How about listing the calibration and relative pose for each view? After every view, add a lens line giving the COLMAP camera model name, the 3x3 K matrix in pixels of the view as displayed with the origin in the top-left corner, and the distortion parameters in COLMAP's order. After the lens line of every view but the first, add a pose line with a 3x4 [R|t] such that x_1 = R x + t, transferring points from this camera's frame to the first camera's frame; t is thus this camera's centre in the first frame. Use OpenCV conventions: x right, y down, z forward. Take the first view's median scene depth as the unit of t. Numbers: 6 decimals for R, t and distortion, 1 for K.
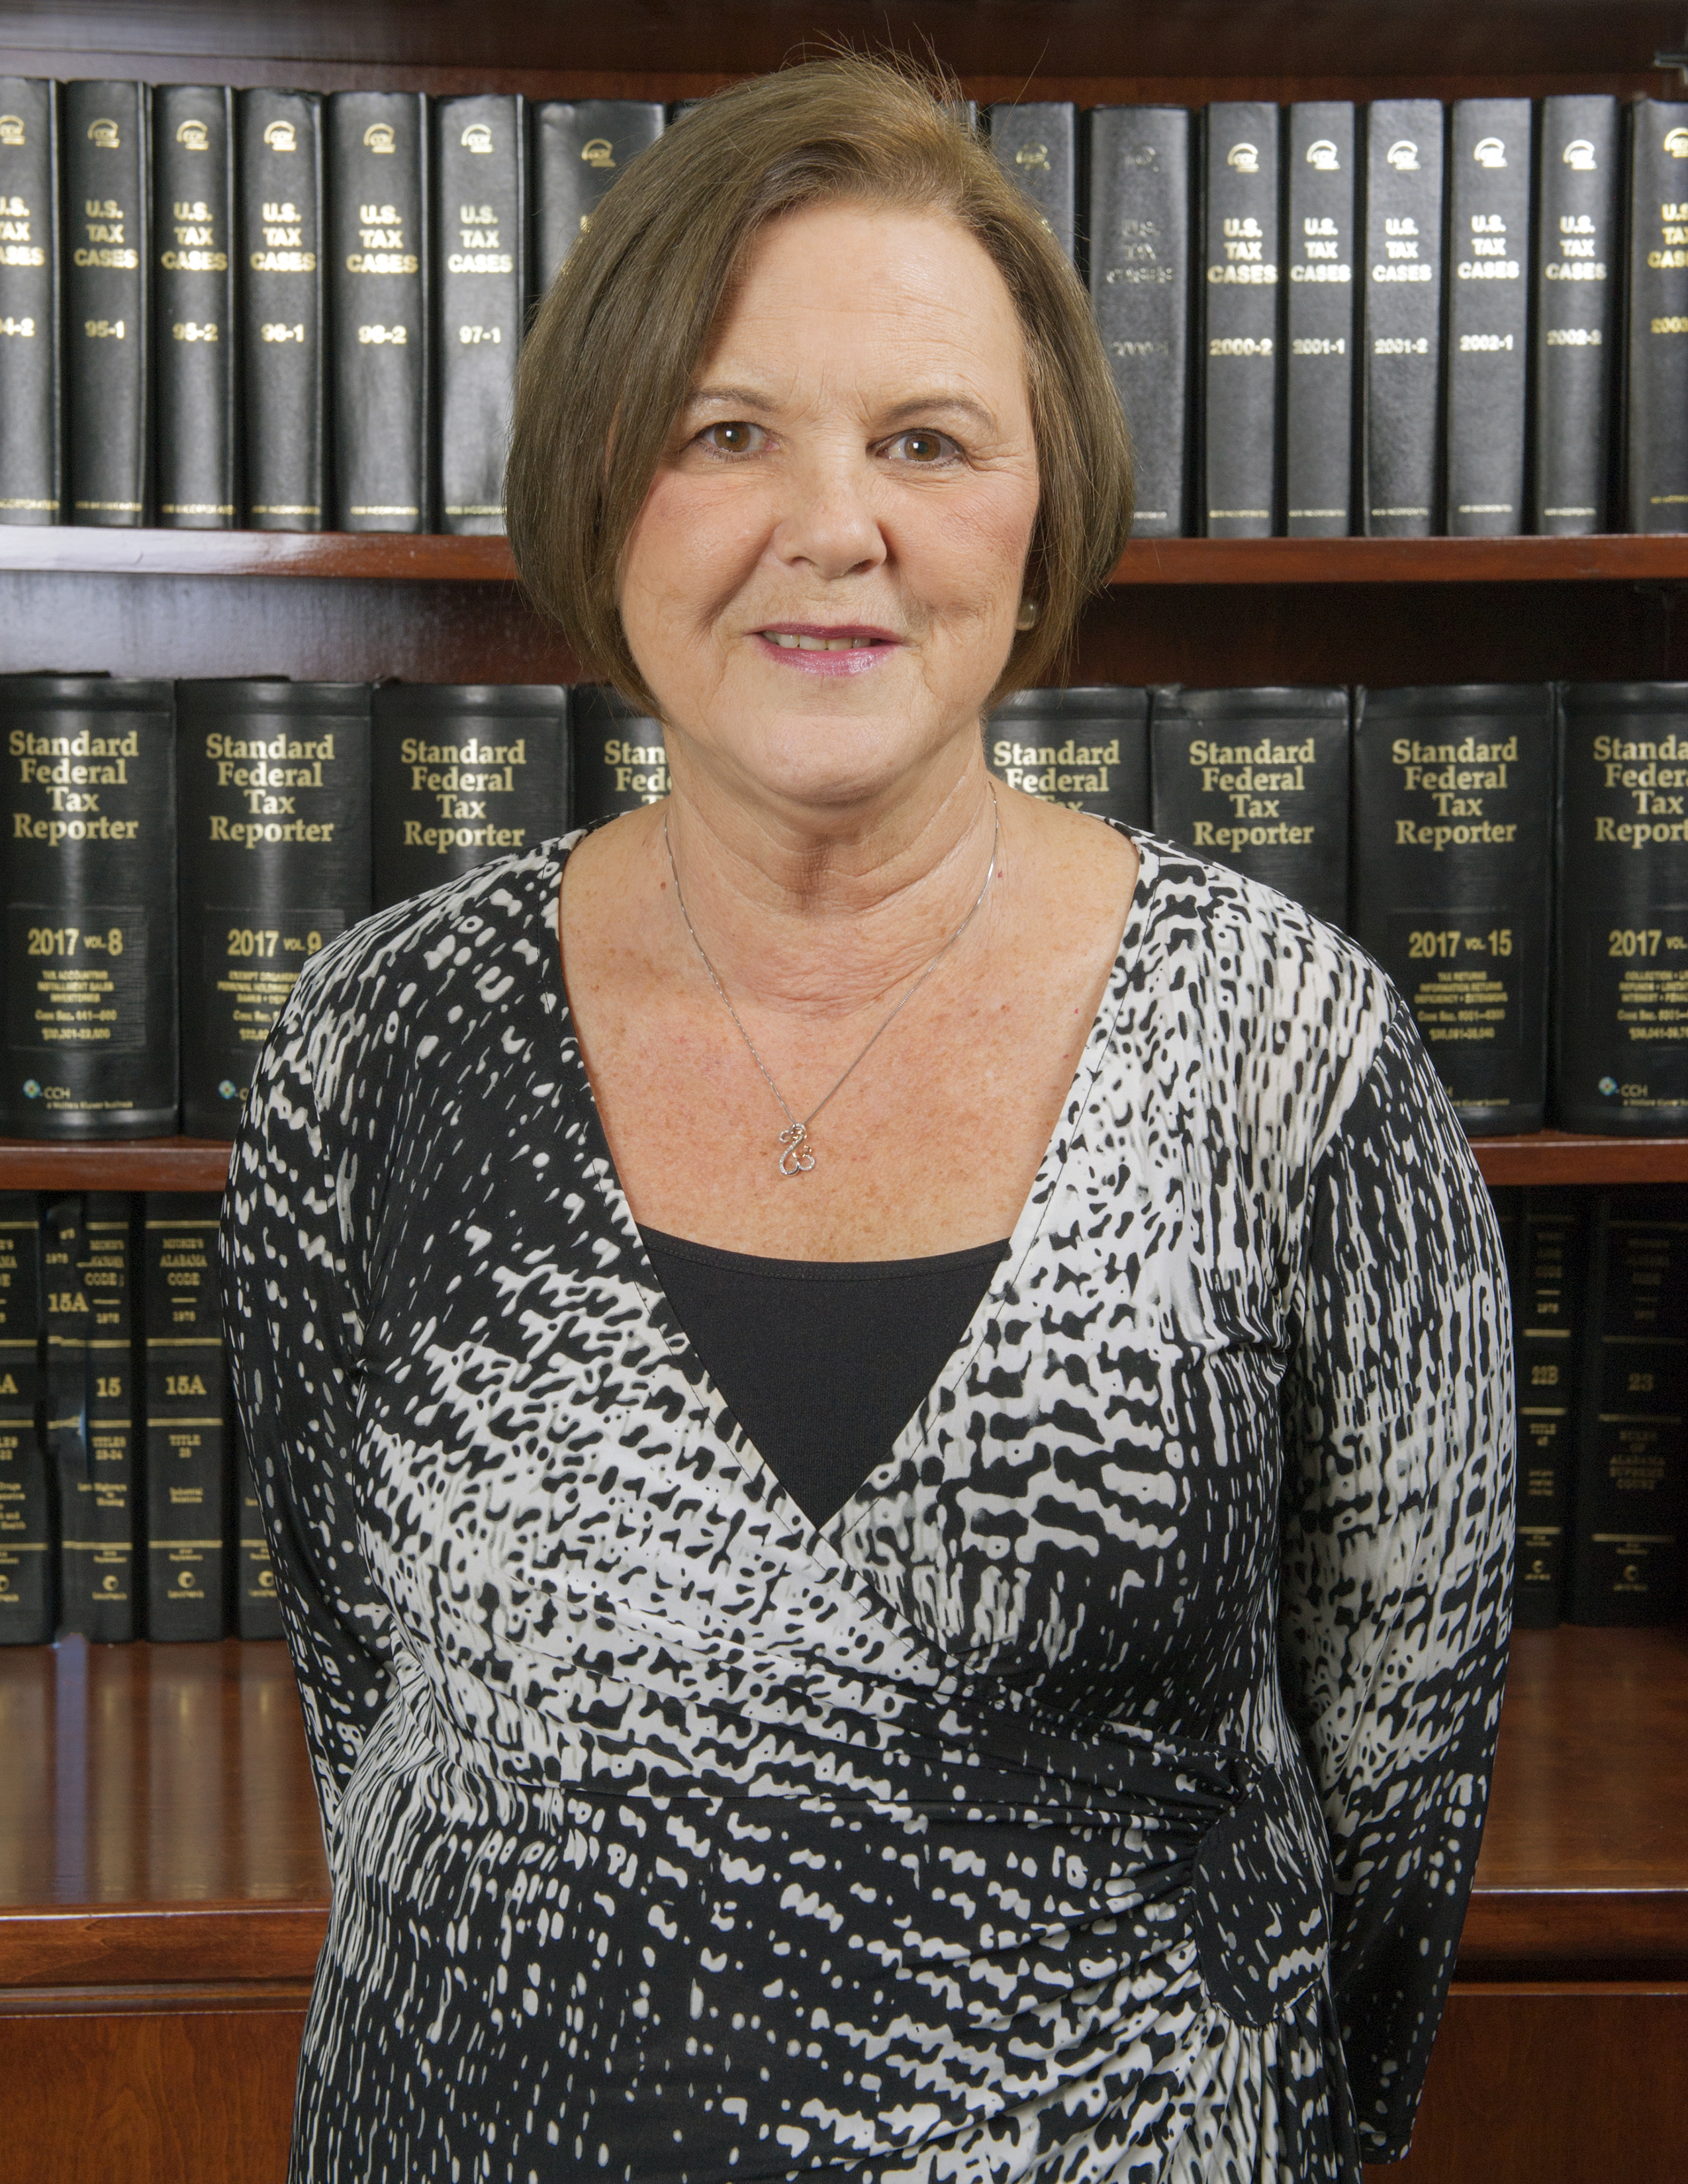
lens RADIAL K [[3705.7, 0, 850.3], [0, 3705.7, 1074.4], [0, 0, 1]] dist [0.130746, -0.016069]
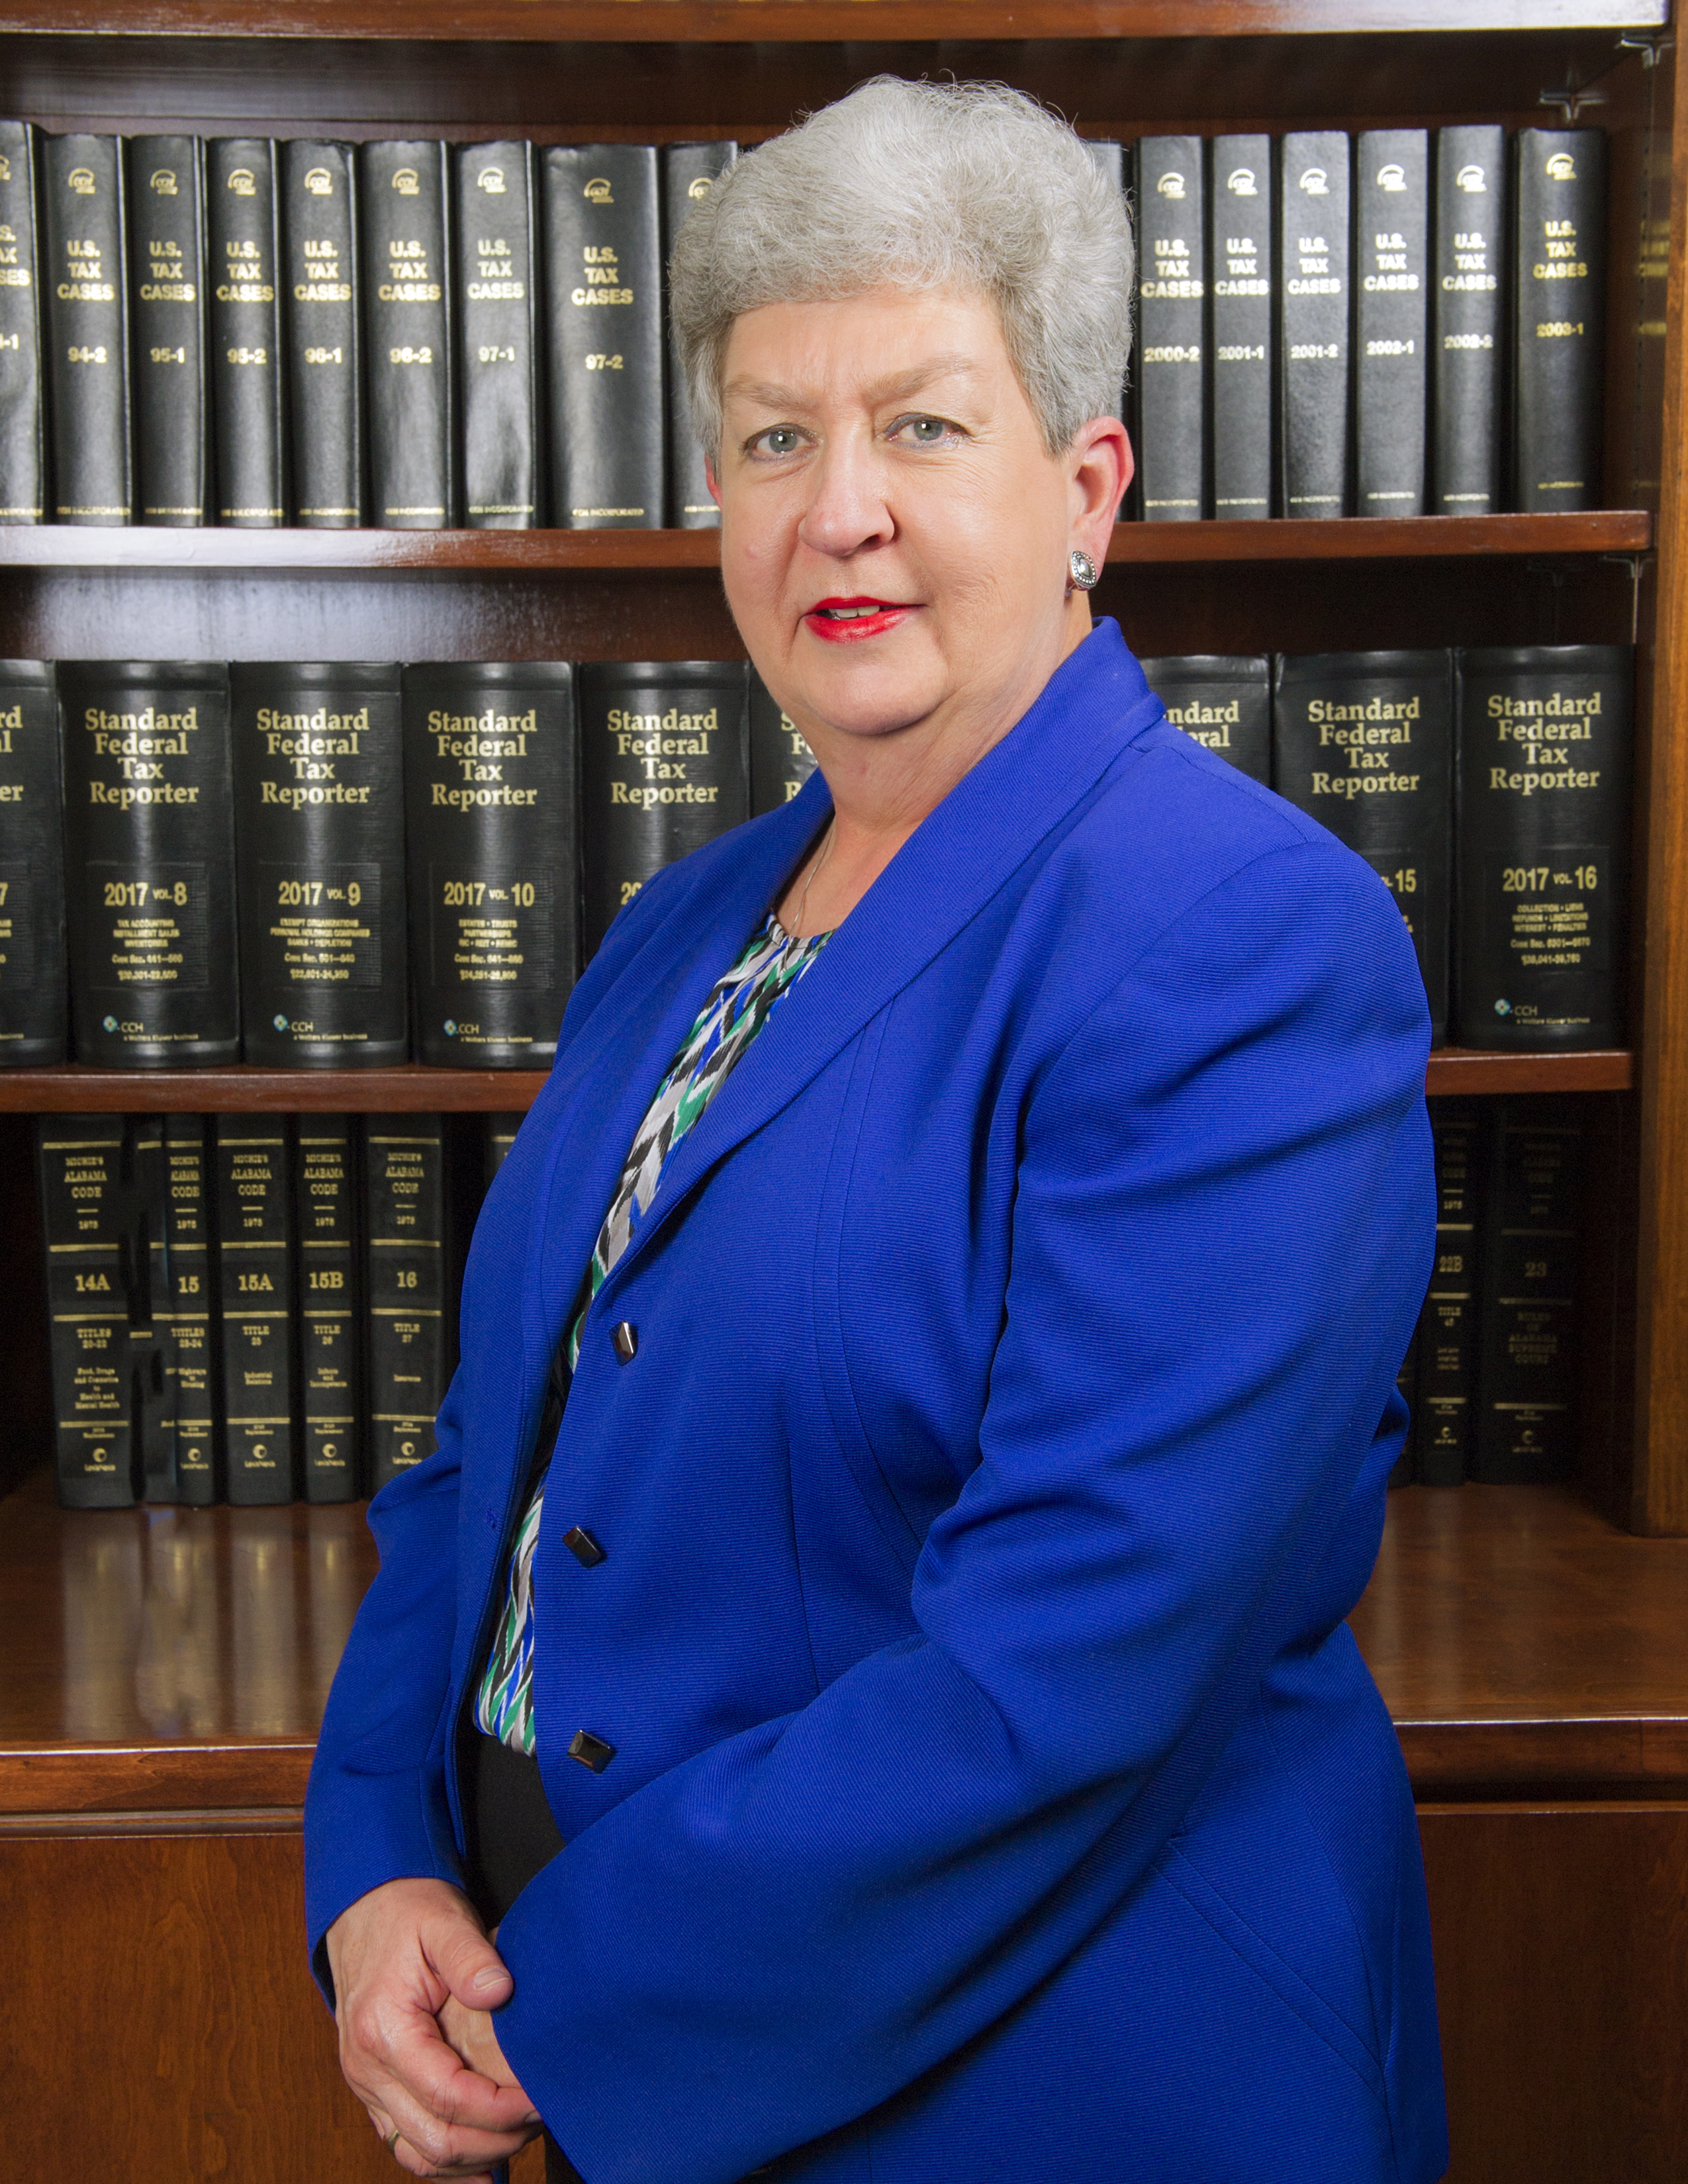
lens RADIAL K [[3039.2, 0, 840.4], [0, 3039.2, 1083.6], [0, 0, 1]] dist [0.057005, 0.036193]
pose [[0.999499, -0.010018, -0.030030, 0.030838], [0.010580, 0.999771, 0.018613, 0.007054], [0.029836, -0.018921, 0.999376, 0.073332]]
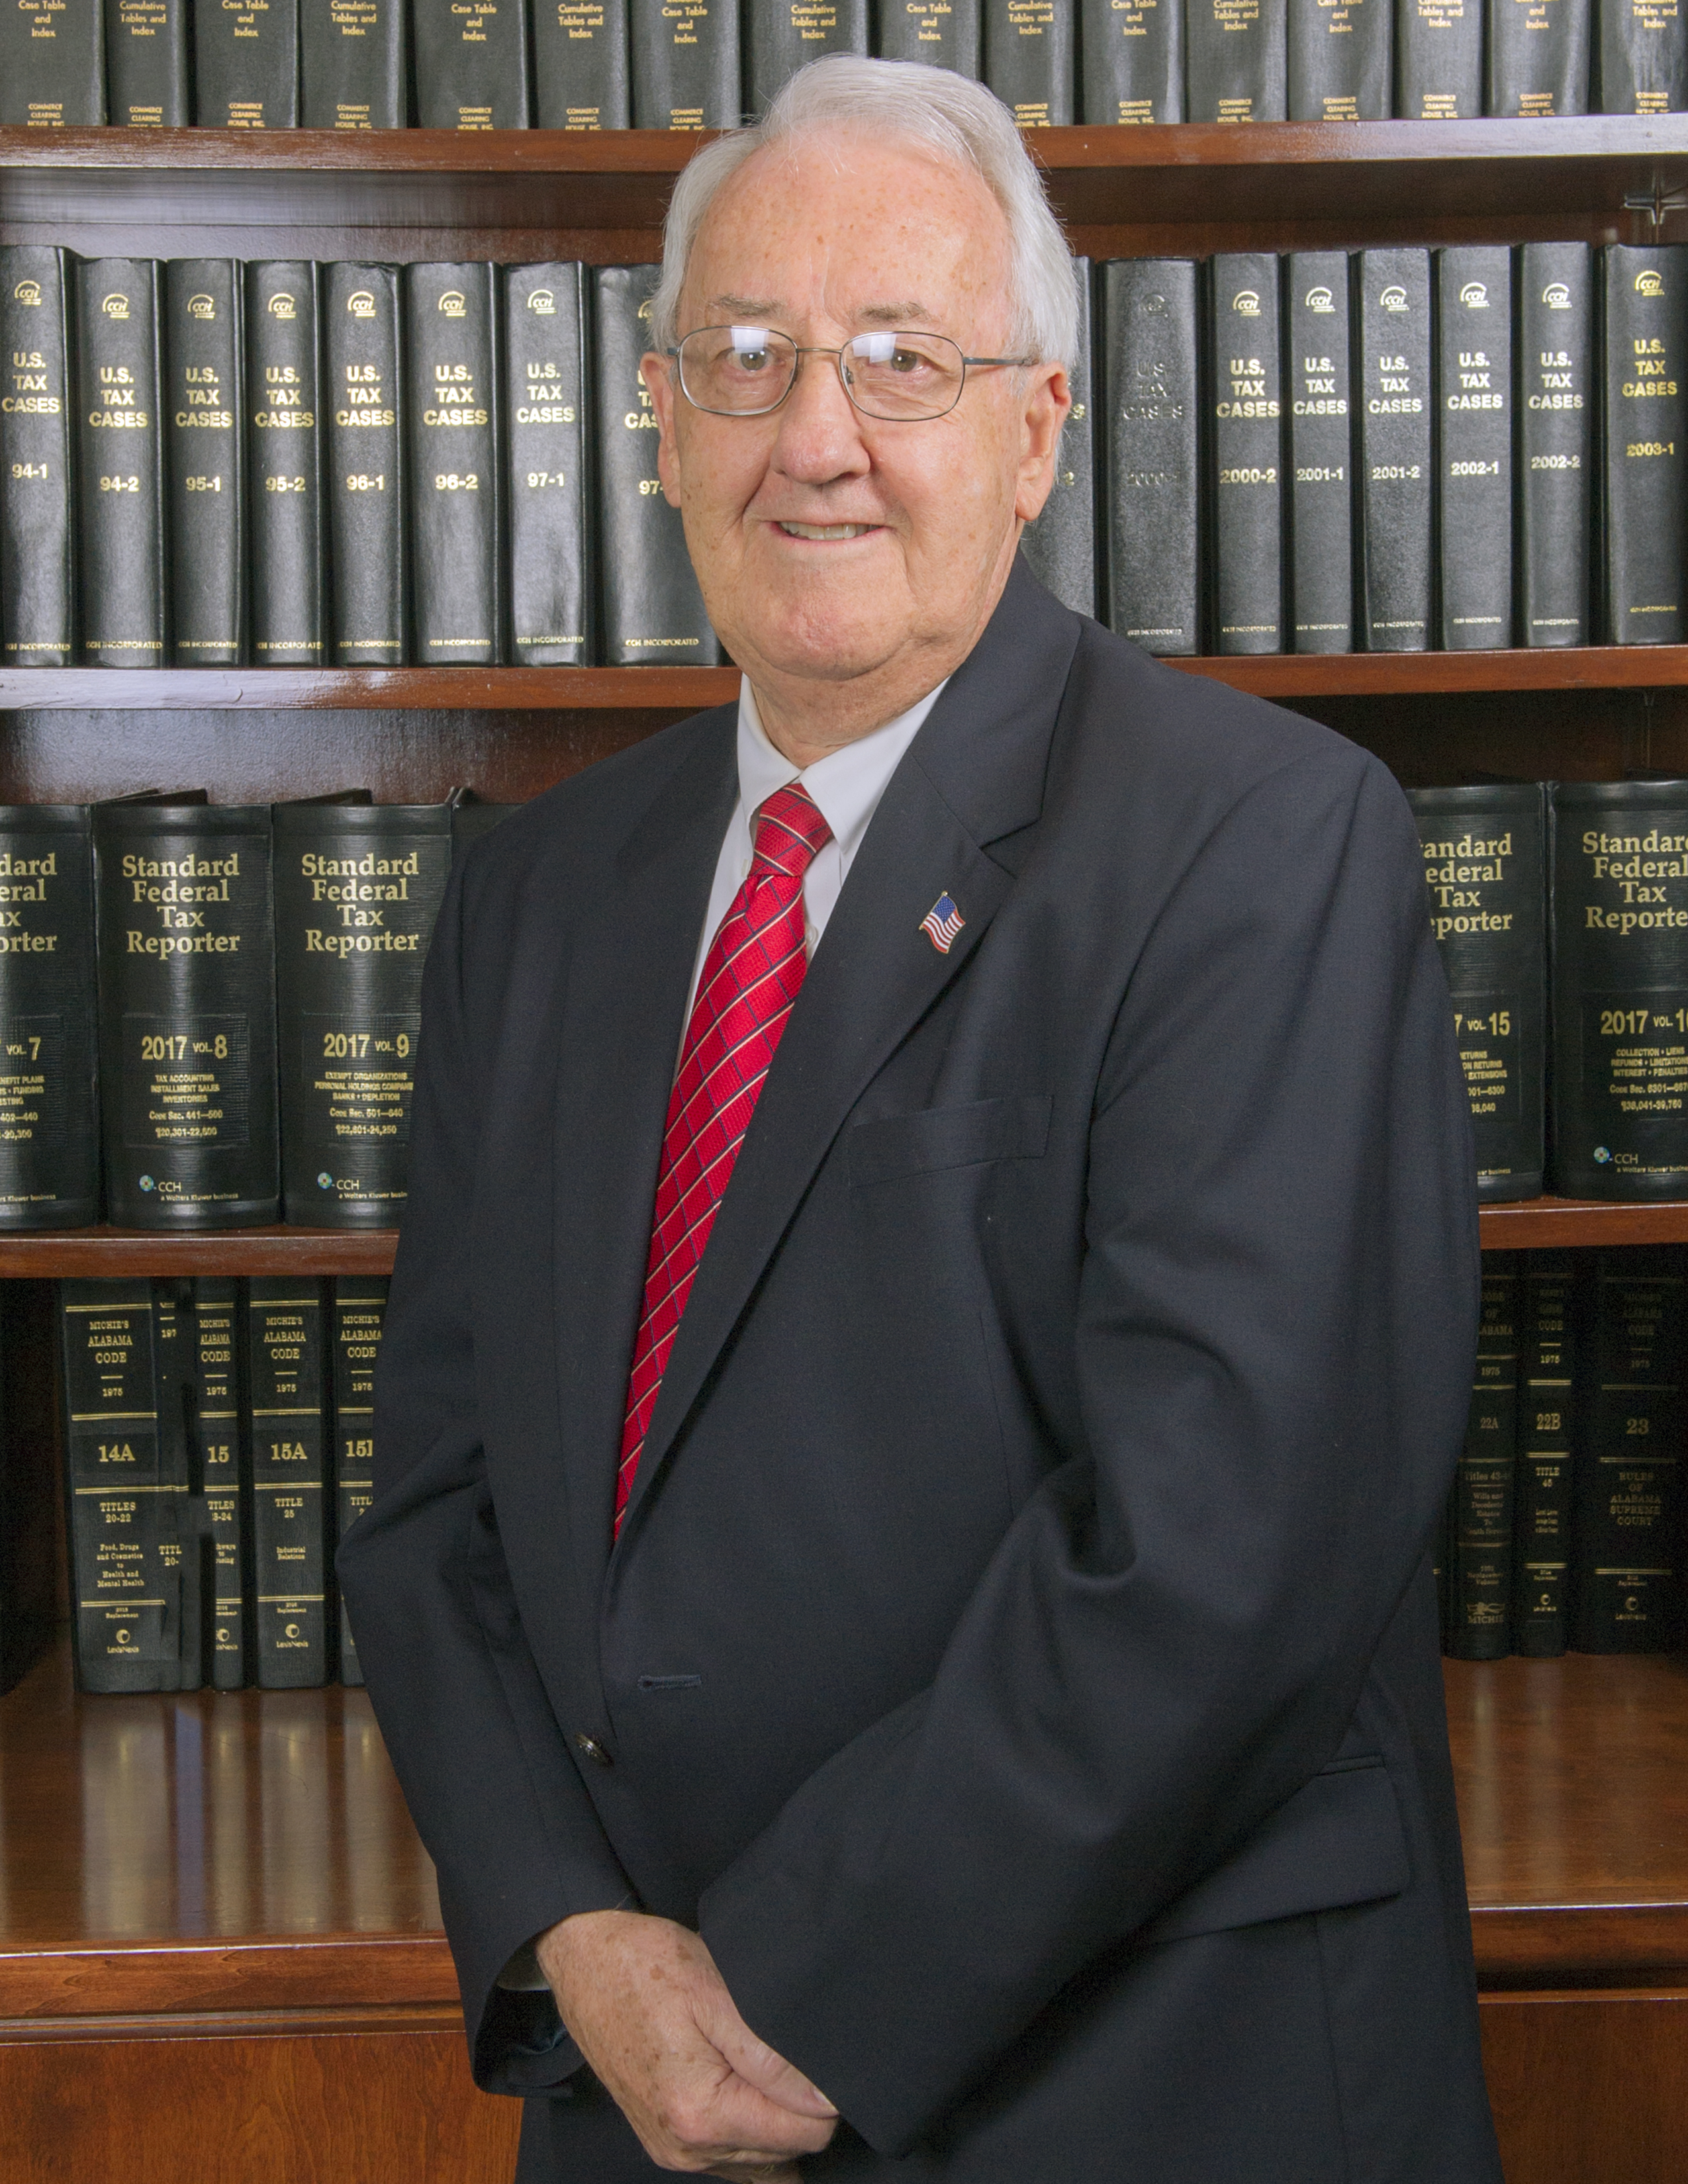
lens RADIAL K [[3614.6, 0, 818.6], [0, 3614.6, 1063.1], [0, 0, 1]] dist [0.052738, 0.051703]
pose [[0.999761, -0.017251, -0.013414, -0.008772], [0.017158, 0.999829, -0.006954, -0.020042], [0.013532, 0.006722, 0.999886, -0.051983]]
